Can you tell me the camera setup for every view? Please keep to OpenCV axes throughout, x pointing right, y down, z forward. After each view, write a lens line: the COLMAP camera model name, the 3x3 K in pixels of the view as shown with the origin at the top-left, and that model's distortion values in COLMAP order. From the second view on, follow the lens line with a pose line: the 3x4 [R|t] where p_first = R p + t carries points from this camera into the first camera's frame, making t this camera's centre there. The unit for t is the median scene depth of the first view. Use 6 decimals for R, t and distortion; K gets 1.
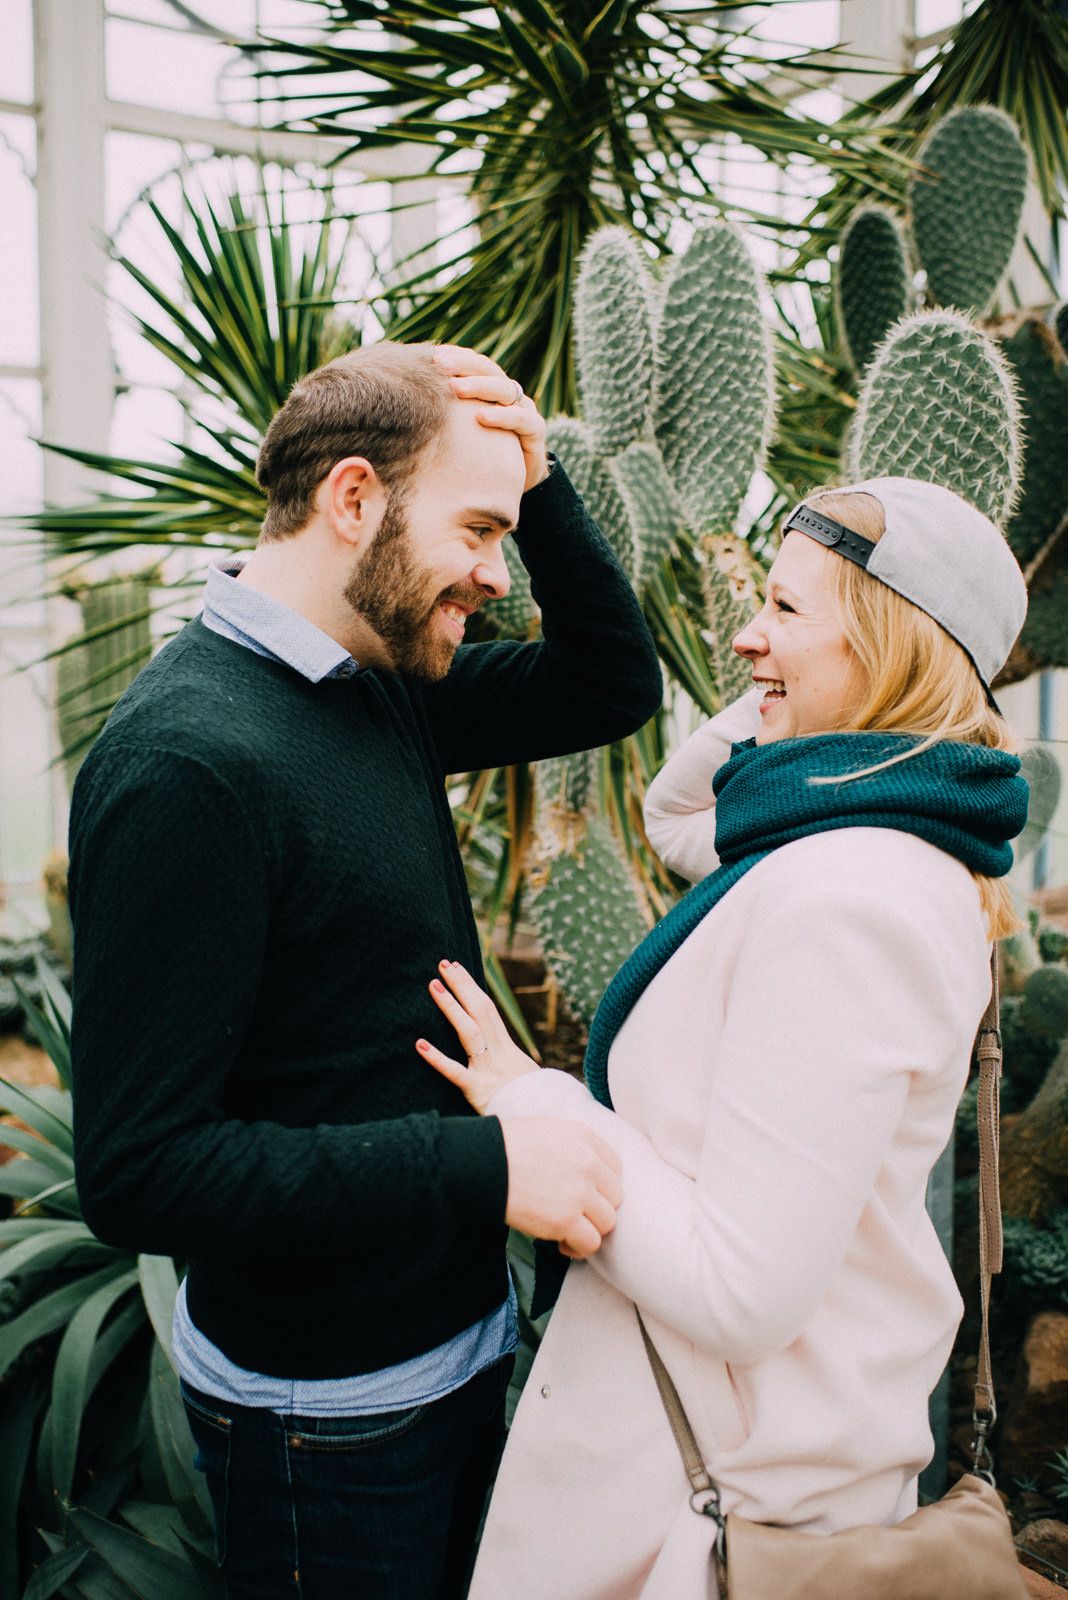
lens RADIAL K [[1583.8, 0, 526.0], [0, 1583.8, 796.1], [0, 0, 1]] dist [-0.066915, 0.000000]
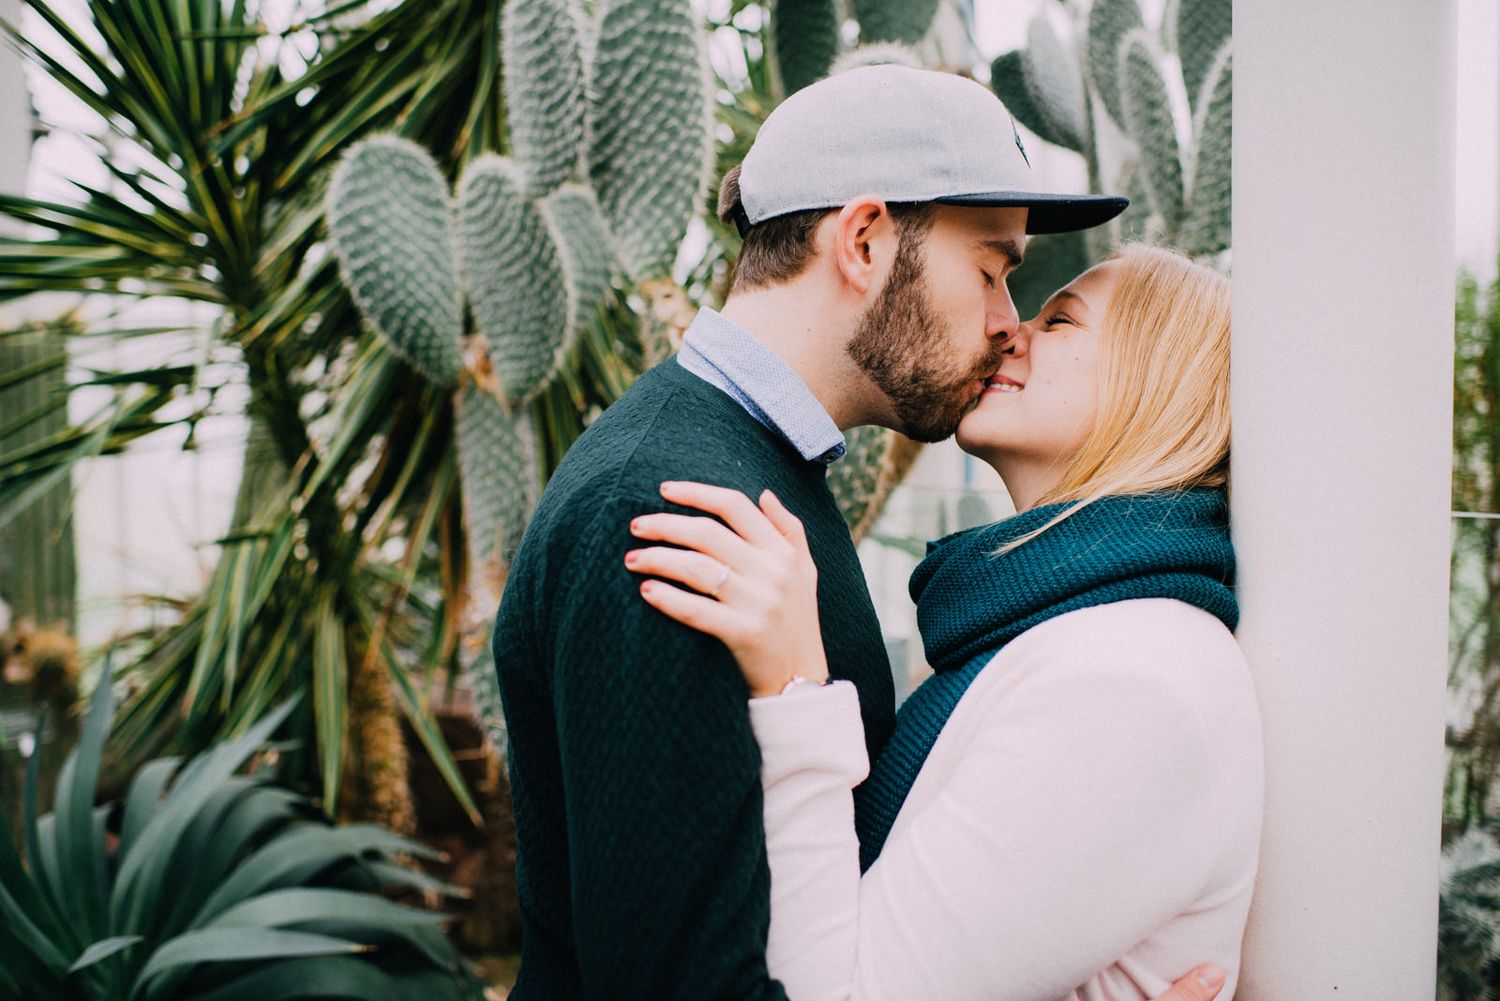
lens RADIAL K [[1484.8, 0, 747.0], [0, 1484.8, 498.2], [0, 0, 1]] dist [-0.066915, 0.000000]
pose [[0.982790, -0.016619, 0.183975, 0.008399], [0.020958, 0.999546, -0.021669, -0.013155], [-0.183531, 0.025151, 0.982692, 0.113165]]
